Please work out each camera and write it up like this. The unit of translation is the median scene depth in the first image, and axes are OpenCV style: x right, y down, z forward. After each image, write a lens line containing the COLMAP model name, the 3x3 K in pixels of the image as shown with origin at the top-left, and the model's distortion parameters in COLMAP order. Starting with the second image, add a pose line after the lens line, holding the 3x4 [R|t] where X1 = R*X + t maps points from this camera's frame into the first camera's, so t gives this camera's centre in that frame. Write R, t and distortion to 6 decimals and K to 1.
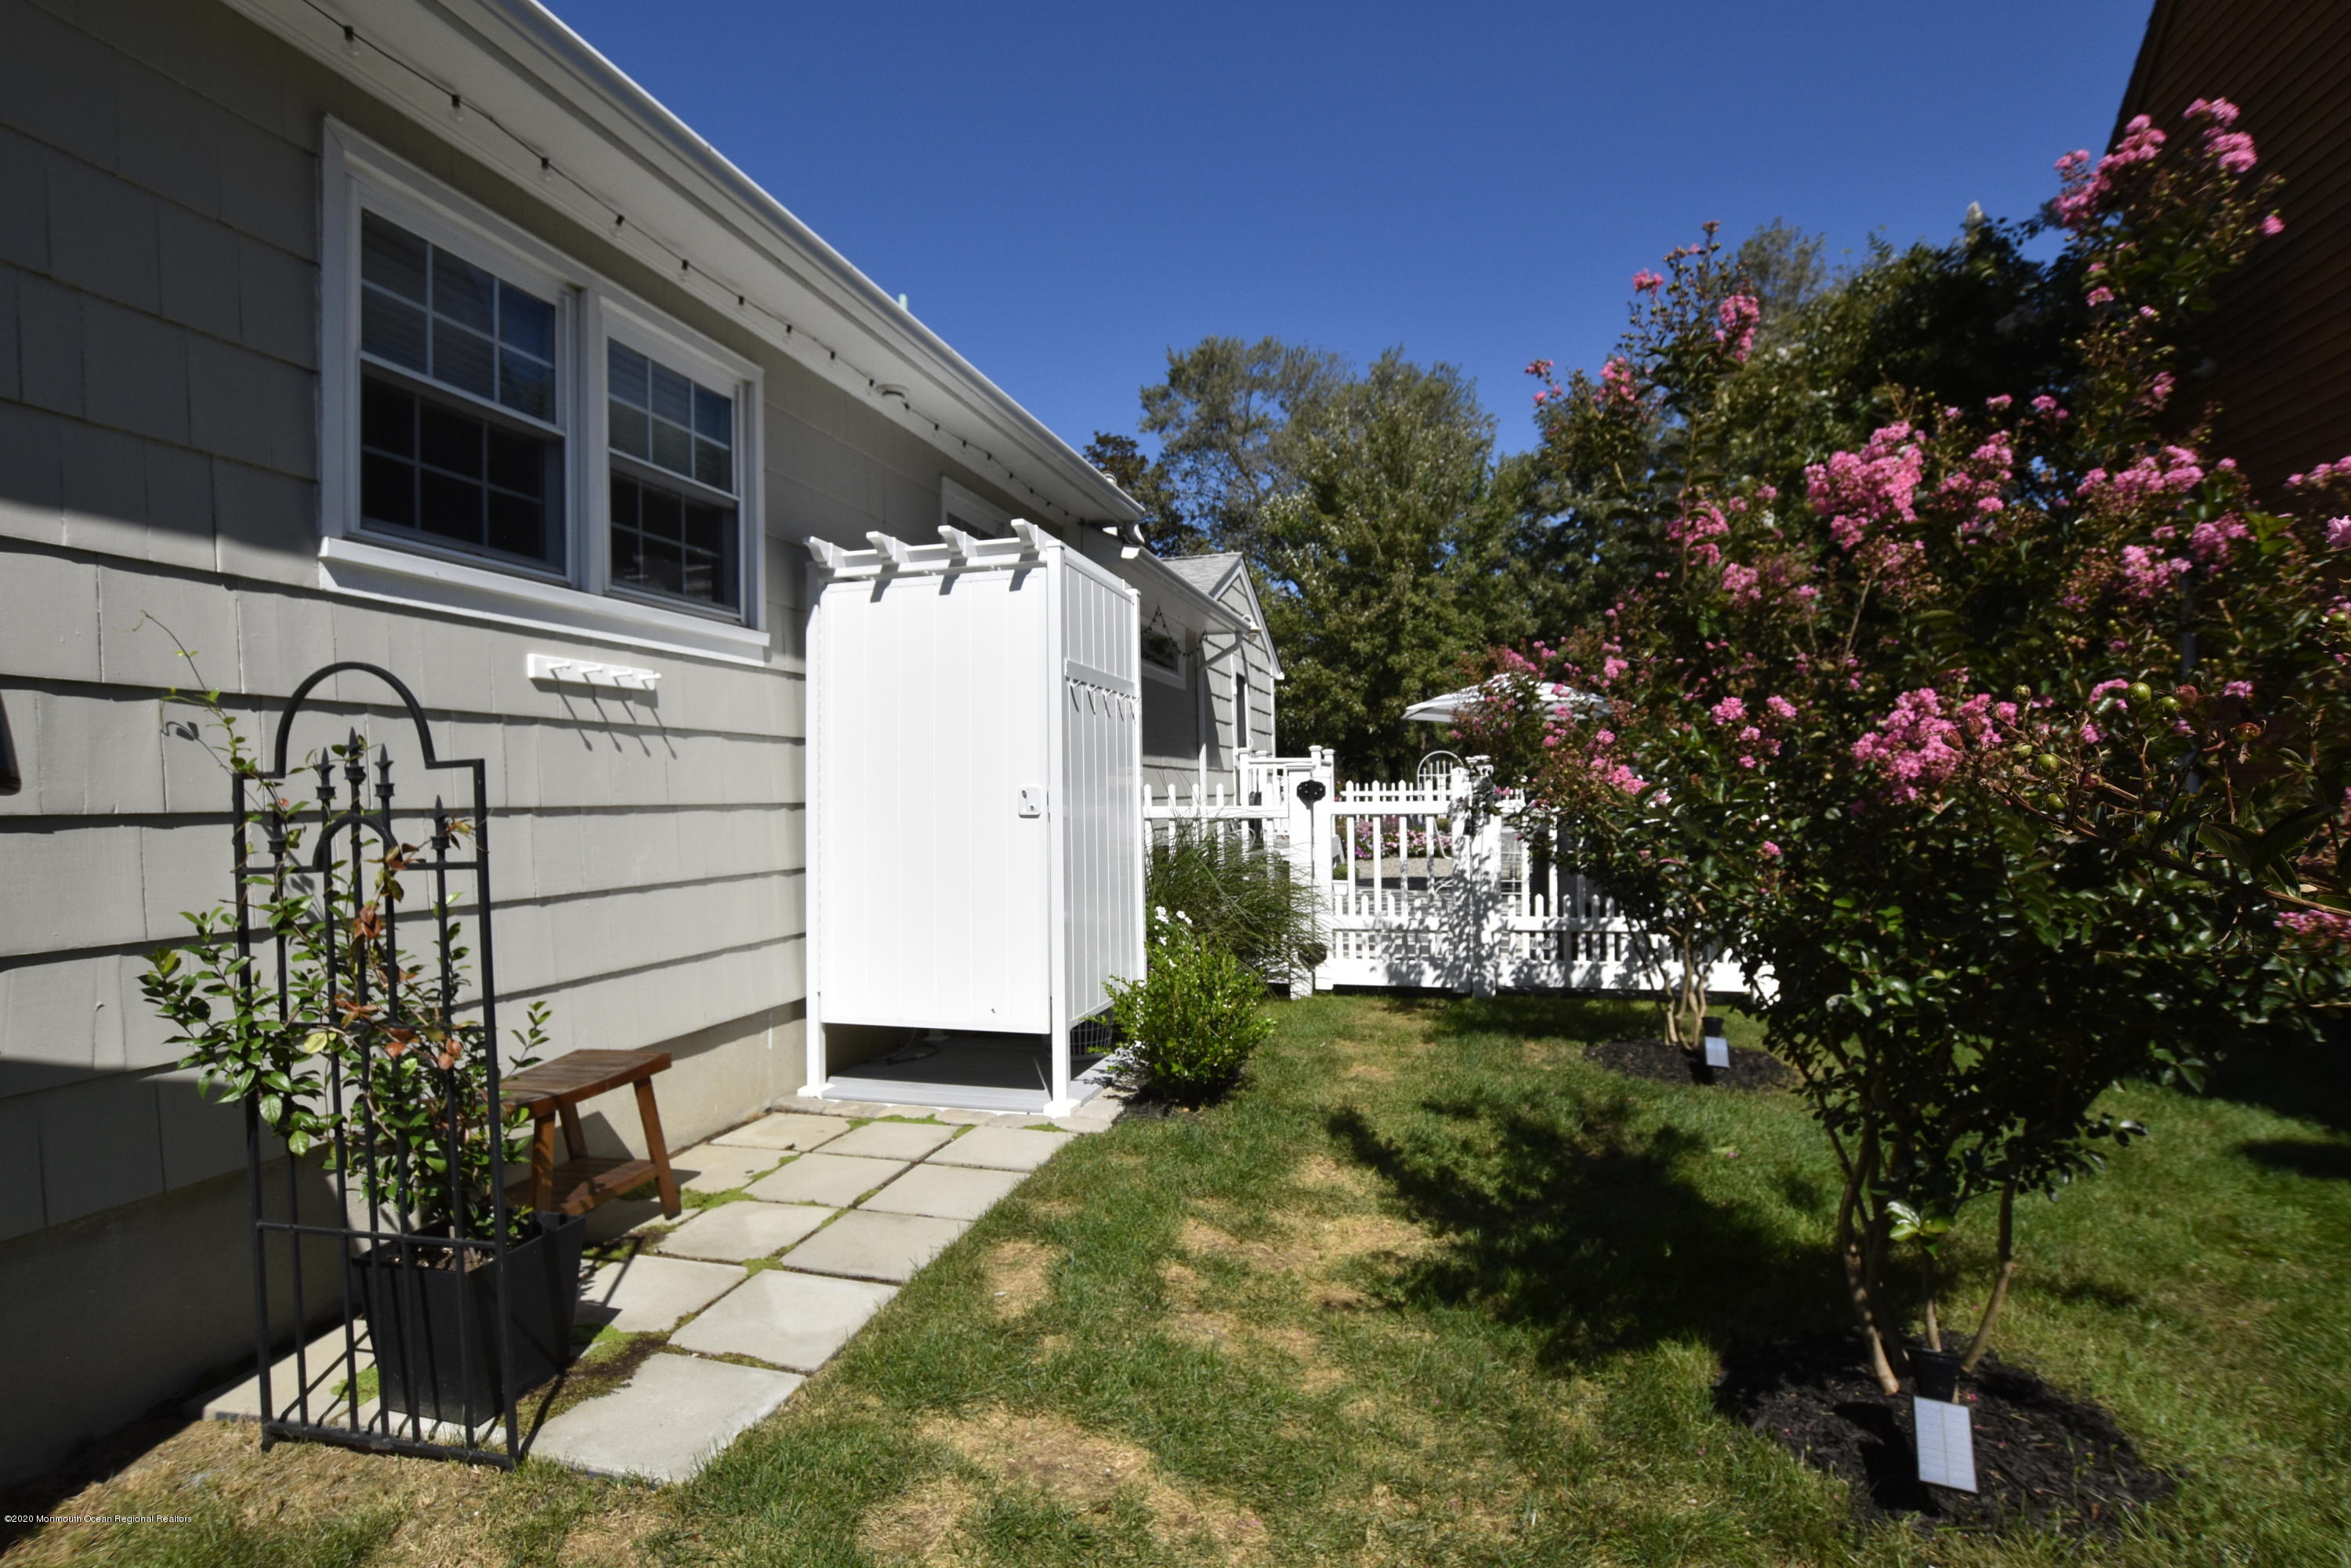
lens RADIAL K [[1139.5, 0, 1175.5], [0, 1139.5, 784.0], [0, 0, 1]] dist [-0.031559, 0.001476]
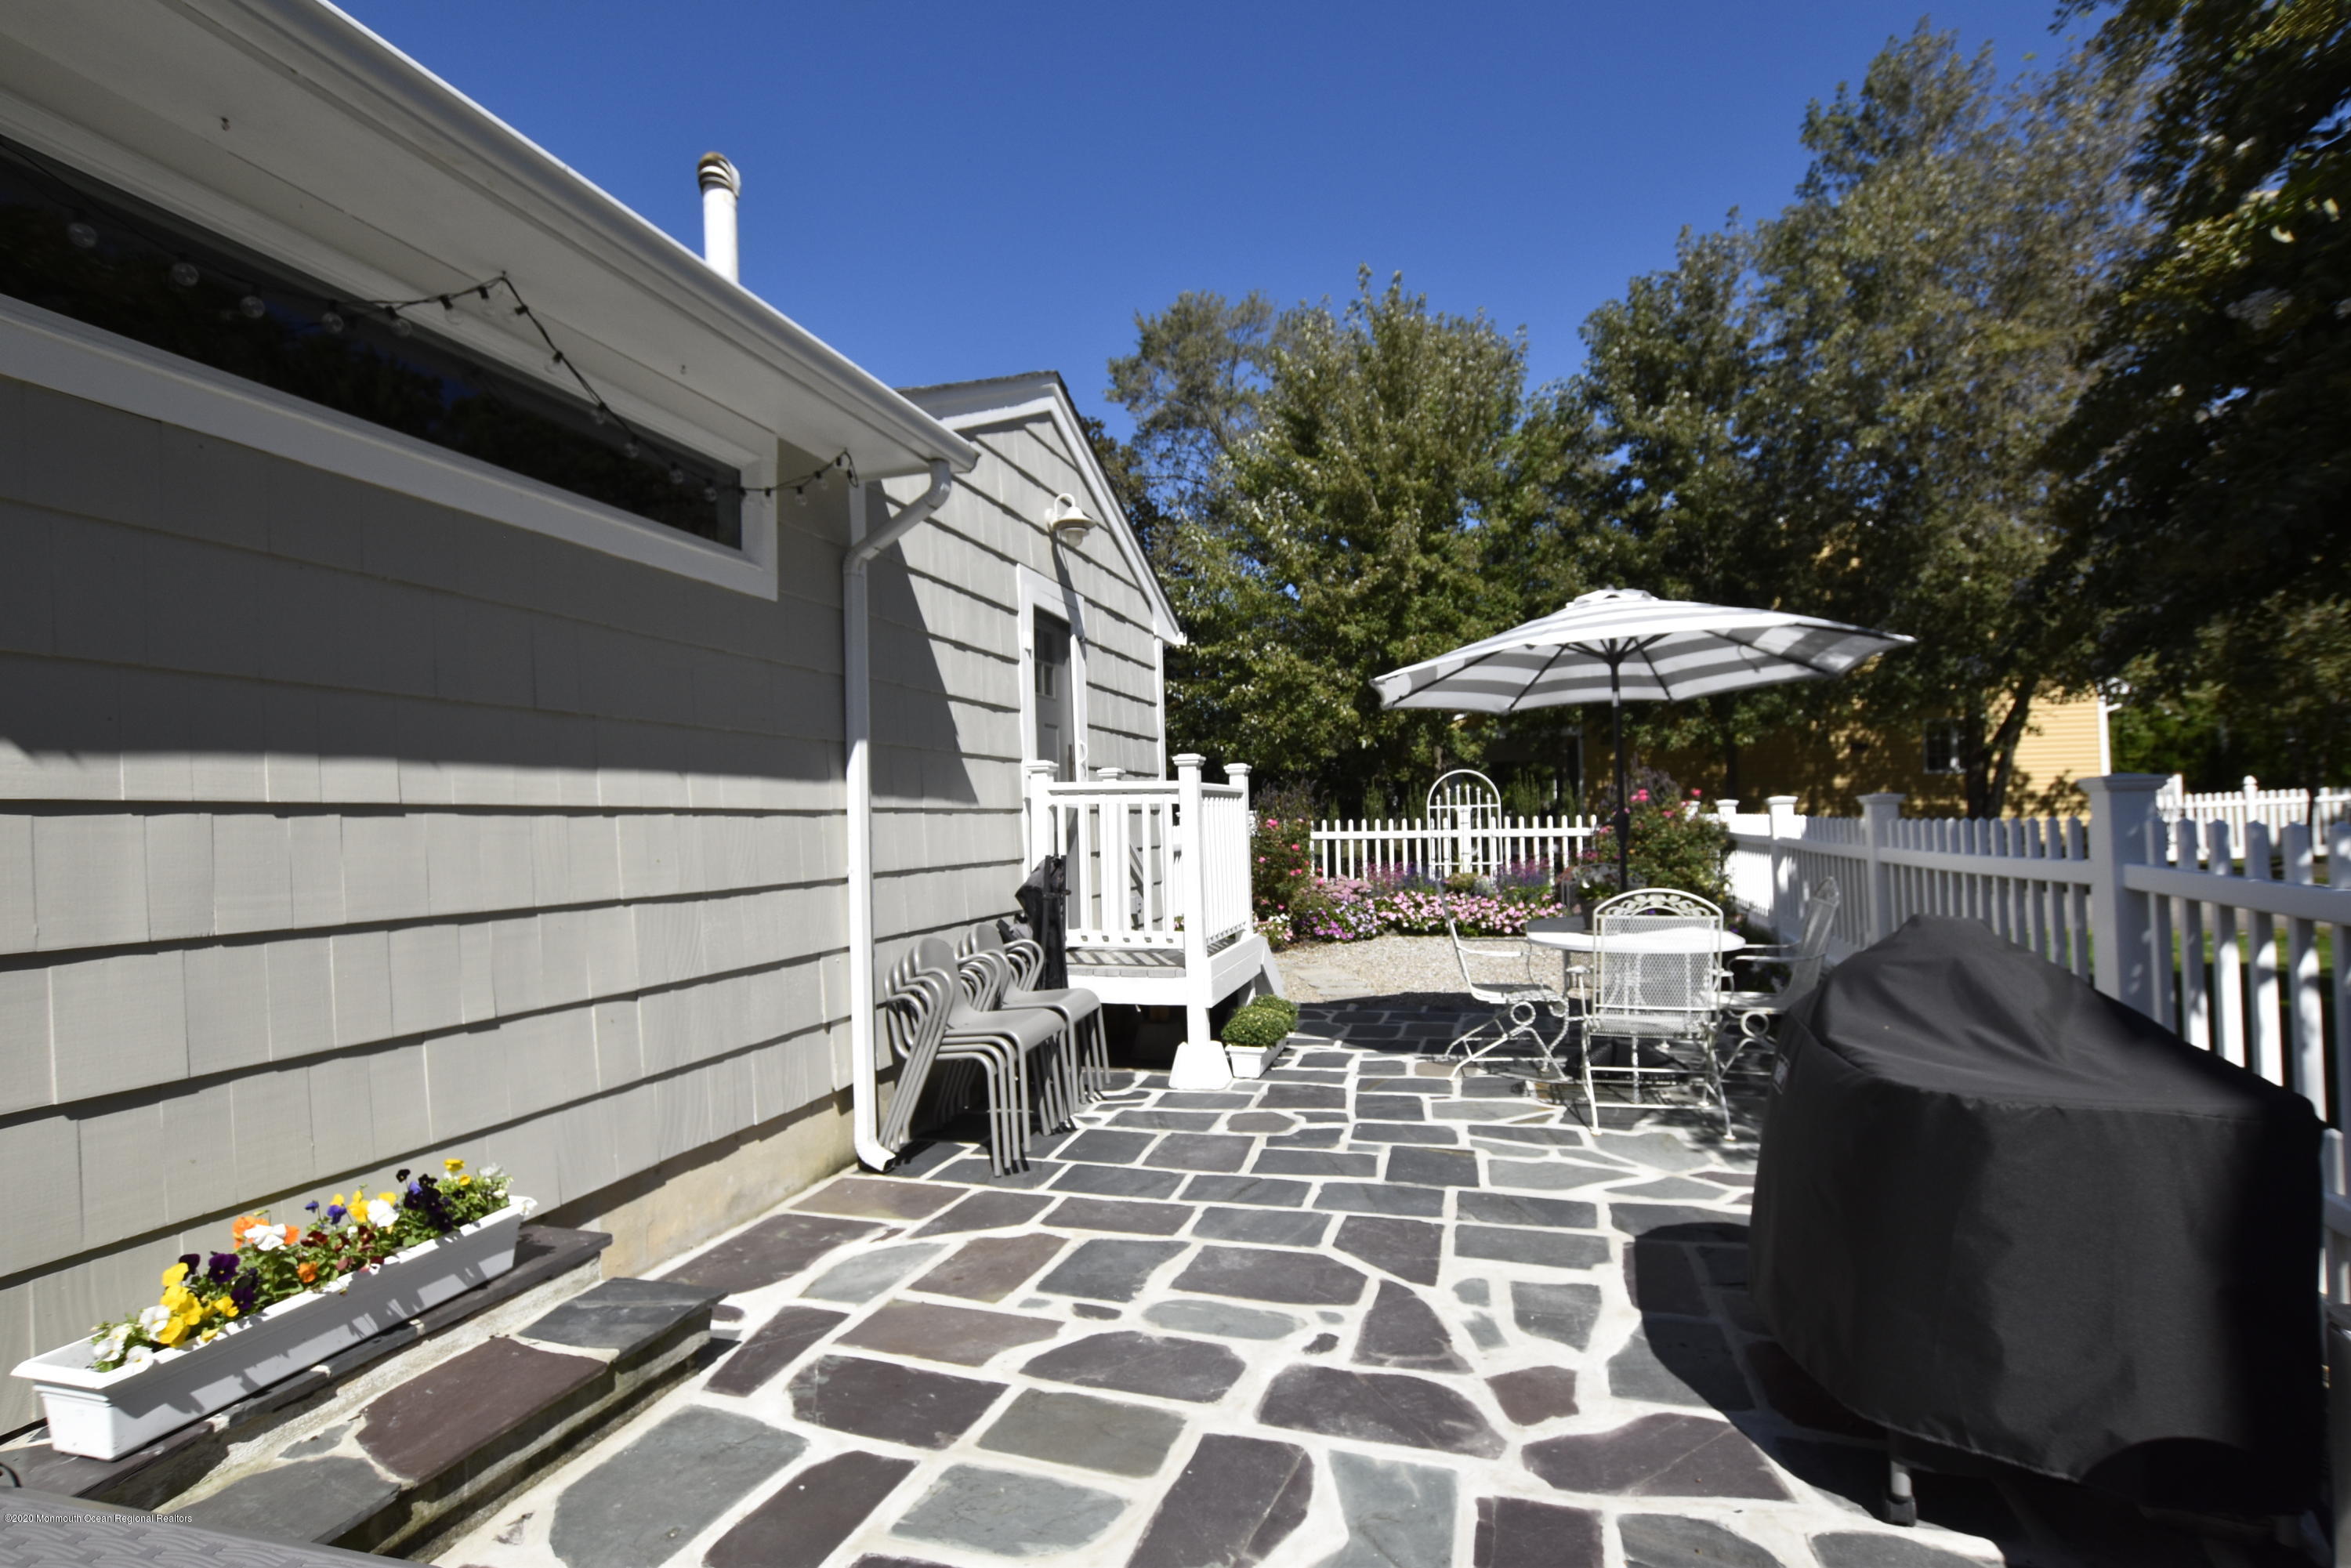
lens RADIAL K [[1139.5, 0, 1175.5], [0, 1139.5, 784.0], [0, 0, 1]] dist [-0.031559, 0.001476]
pose [[0.999800, -0.010812, -0.016850, 0.435618], [0.010408, 0.999661, -0.023846, -0.037859], [0.017102, 0.023666, 0.999574, 1.907901]]
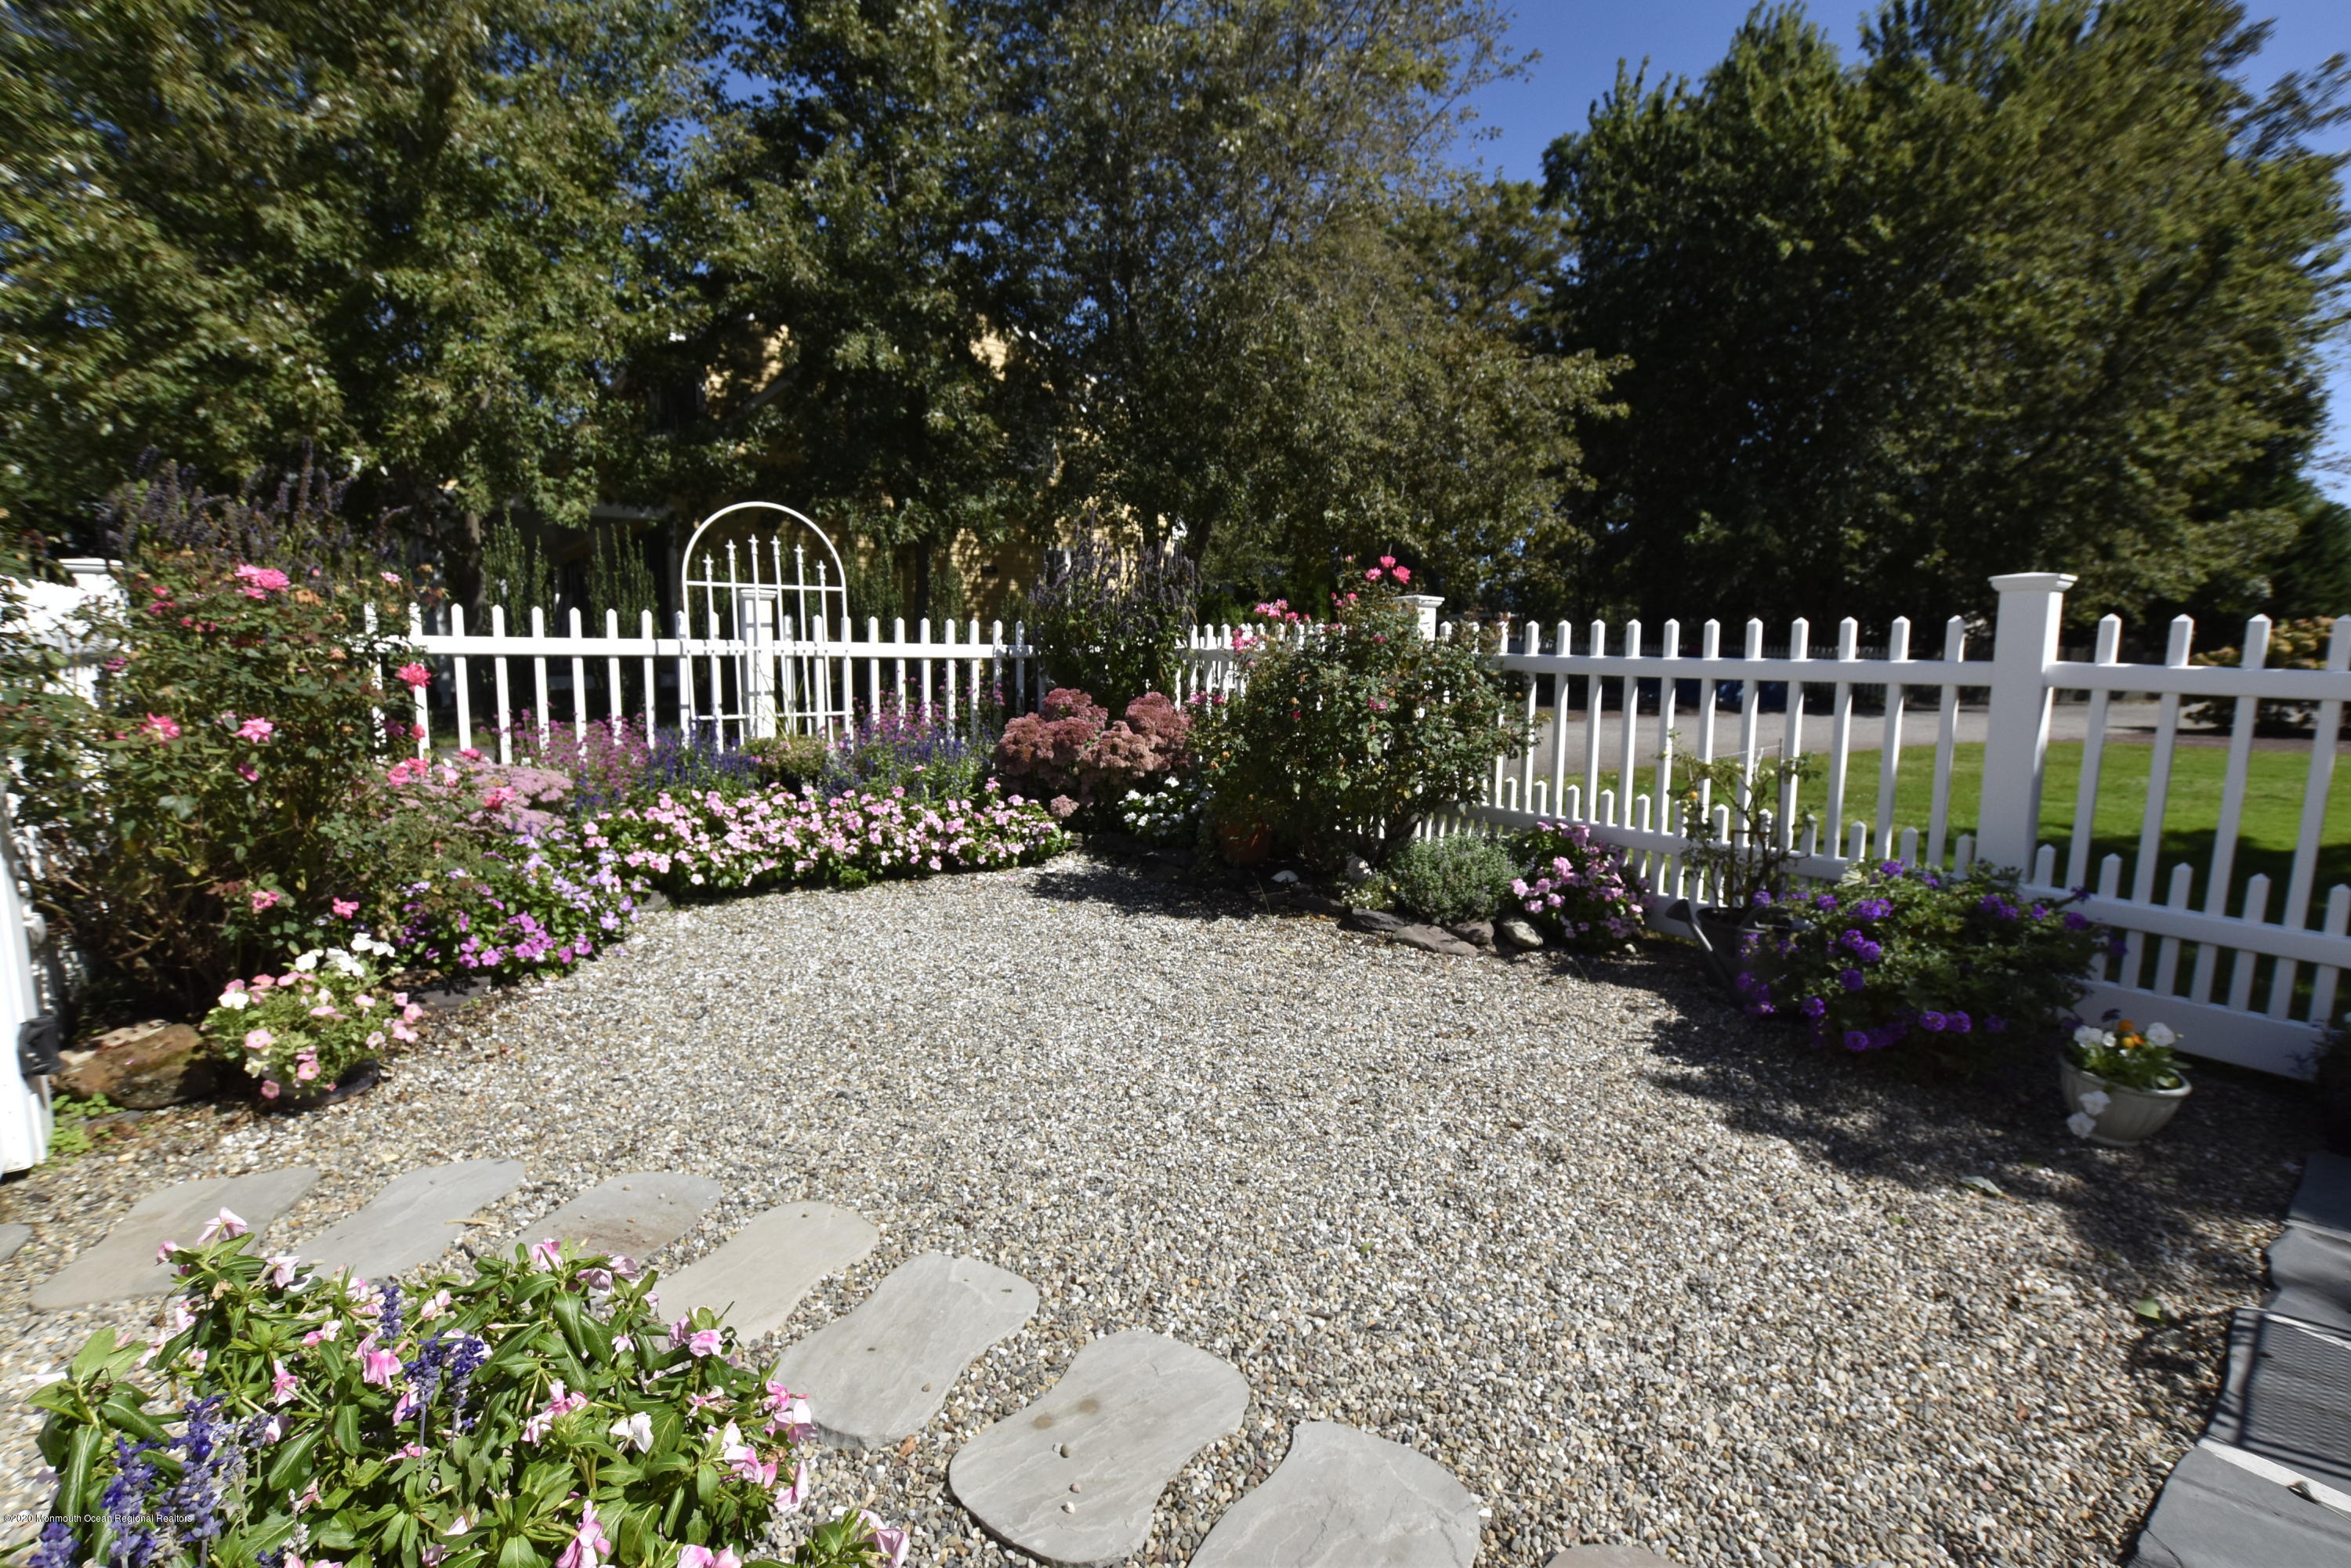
lens RADIAL K [[1034.7, 0, 1175.5], [0, 1034.7, 784.0], [0, 0, 1]] dist [-0.032377, 0.001315]
pose [[0.597713, -0.081262, 0.797581, 0.457301], [-0.025924, 0.992370, 0.120536, 0.043983], [-0.801291, -0.092722, 0.591046, 4.215248]]
